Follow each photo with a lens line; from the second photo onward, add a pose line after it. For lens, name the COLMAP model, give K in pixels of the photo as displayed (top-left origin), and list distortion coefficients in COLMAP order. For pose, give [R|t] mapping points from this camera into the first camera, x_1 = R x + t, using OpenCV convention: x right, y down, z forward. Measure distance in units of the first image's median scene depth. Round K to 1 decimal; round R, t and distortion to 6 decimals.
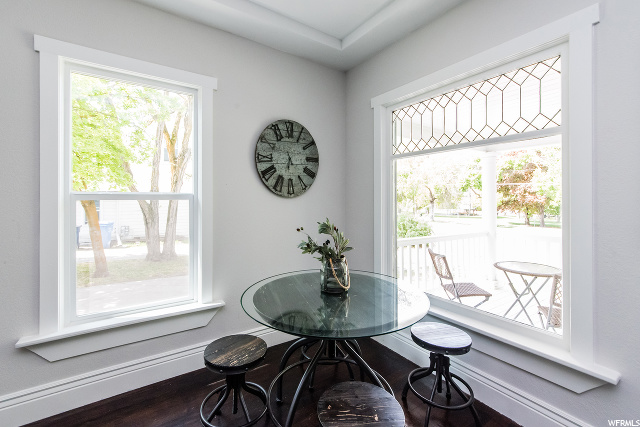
lens RADIAL K [[271.9, 0, 302.6], [0, 271.9, 199.2], [0, 0, 1]] dist [0.001101, 0.000094]
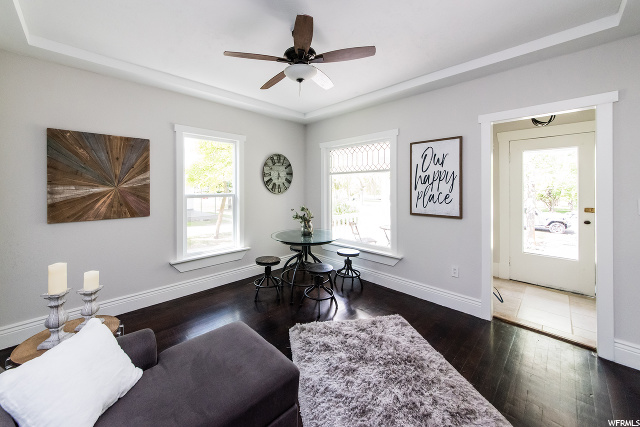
lens RADIAL K [[247.5, 0, 314.8], [0, 247.5, 186.5], [0, 0, 1]] dist [-0.000657, -0.000018]
pose [[0.968800, 0.001161, 0.247840, -0.240507], [-0.001334, 0.999999, 0.000532, -0.064078], [-0.247840, -0.000846, 0.968801, -0.777888]]
